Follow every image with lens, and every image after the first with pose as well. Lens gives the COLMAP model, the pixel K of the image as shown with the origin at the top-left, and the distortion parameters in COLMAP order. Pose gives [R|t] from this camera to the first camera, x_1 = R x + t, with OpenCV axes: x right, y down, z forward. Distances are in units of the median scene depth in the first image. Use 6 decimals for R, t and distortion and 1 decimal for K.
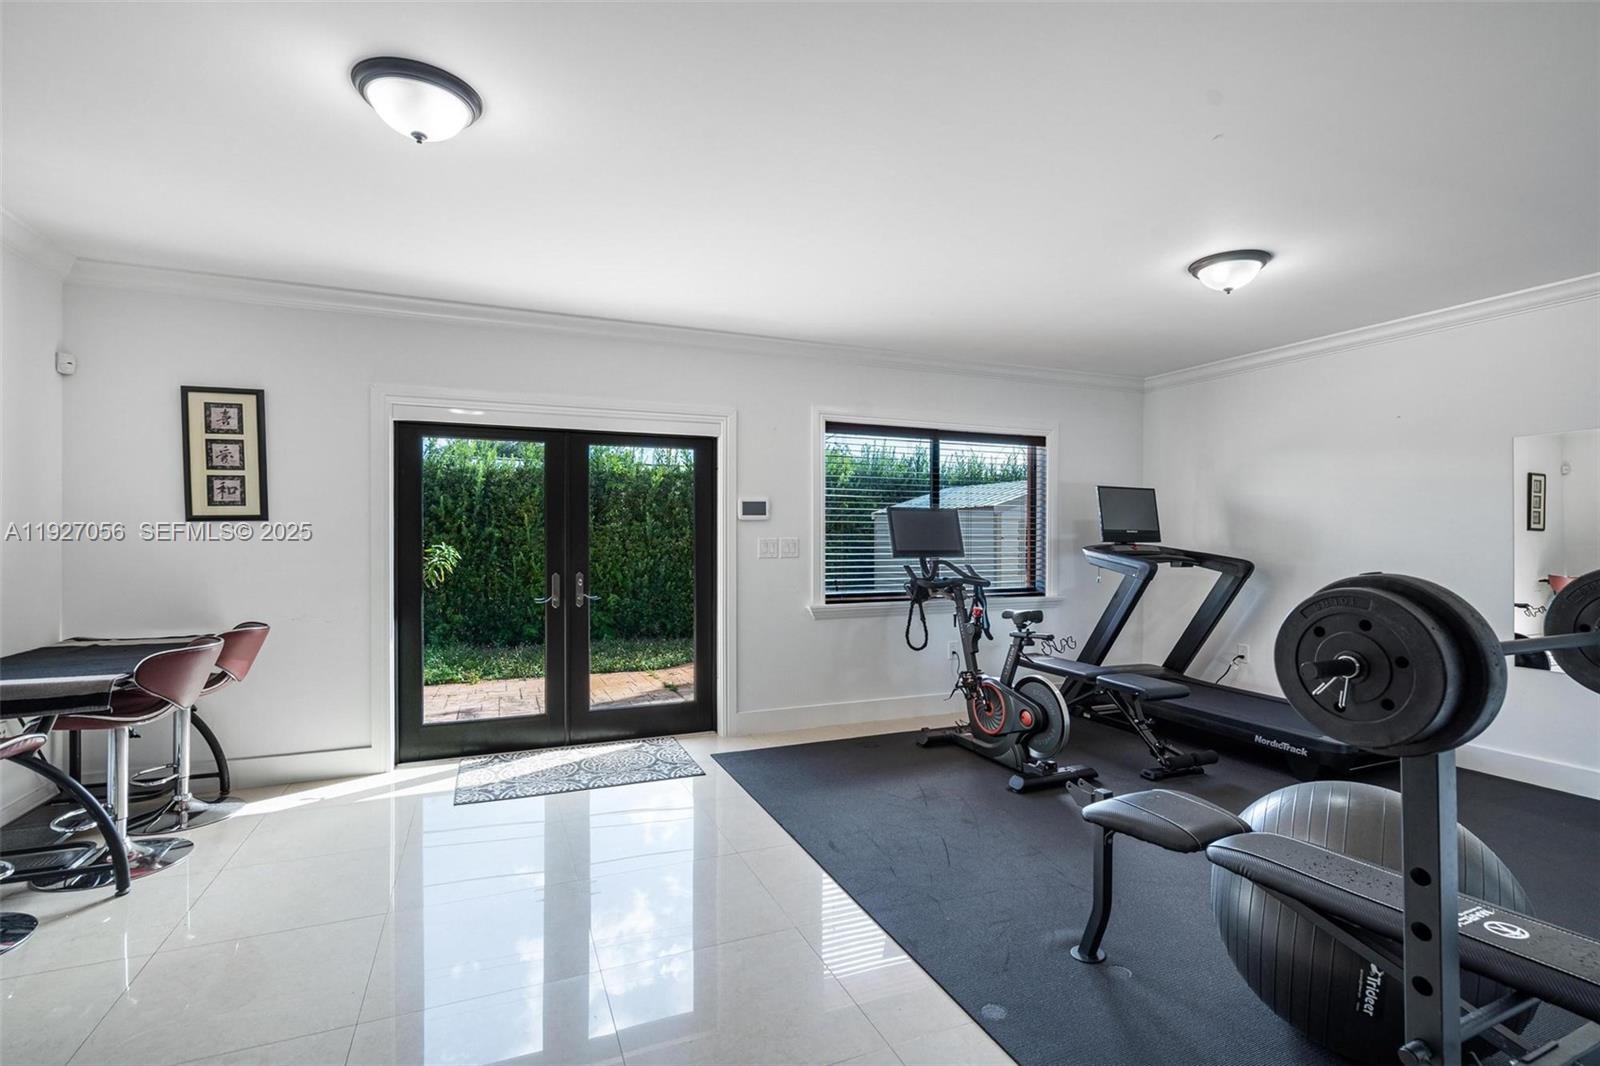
lens RADIAL K [[734.0, 0, 802.6], [0, 734.0, 535.0], [0, 0, 1]] dist [-0.003102, 0.000503]
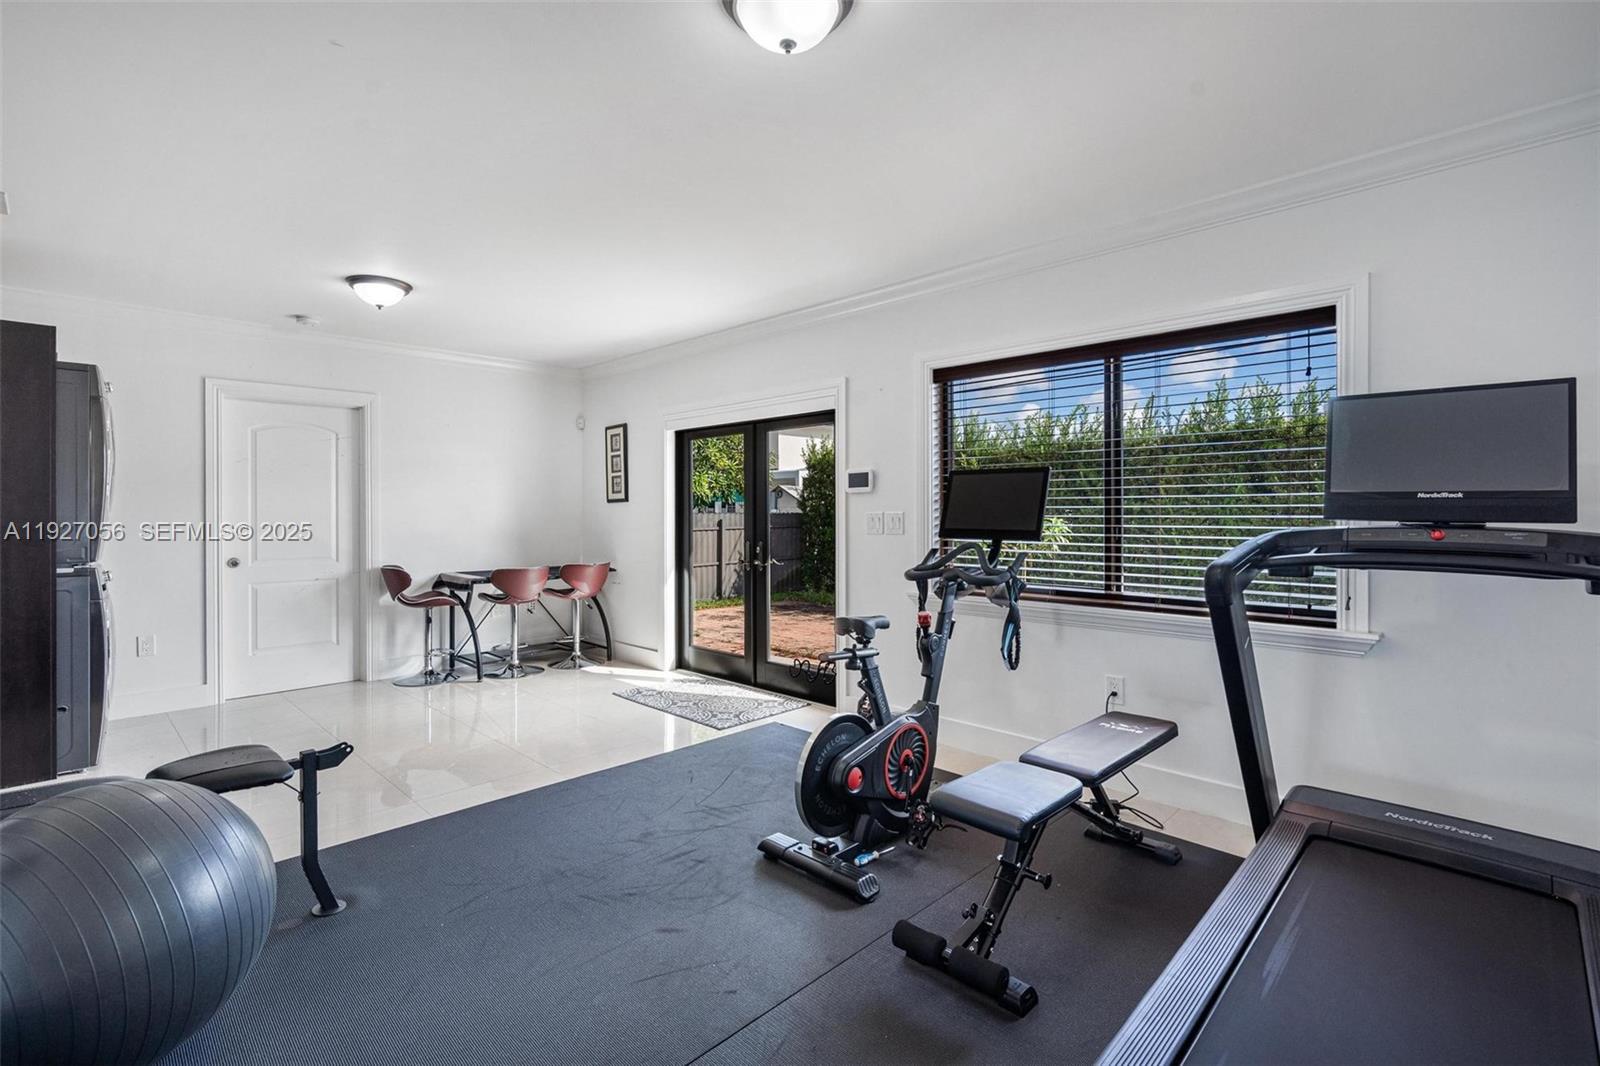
lens RADIAL K [[734.0, 0, 800.1], [0, 734.0, 520.0], [0, 0, 1]] dist [-0.003102, 0.000503]
pose [[0.386617, 0.005877, -0.922222, 0.952693], [-0.005896, 0.999975, 0.003901, 0.013301], [0.922222, 0.003929, 0.386642, 0.720896]]
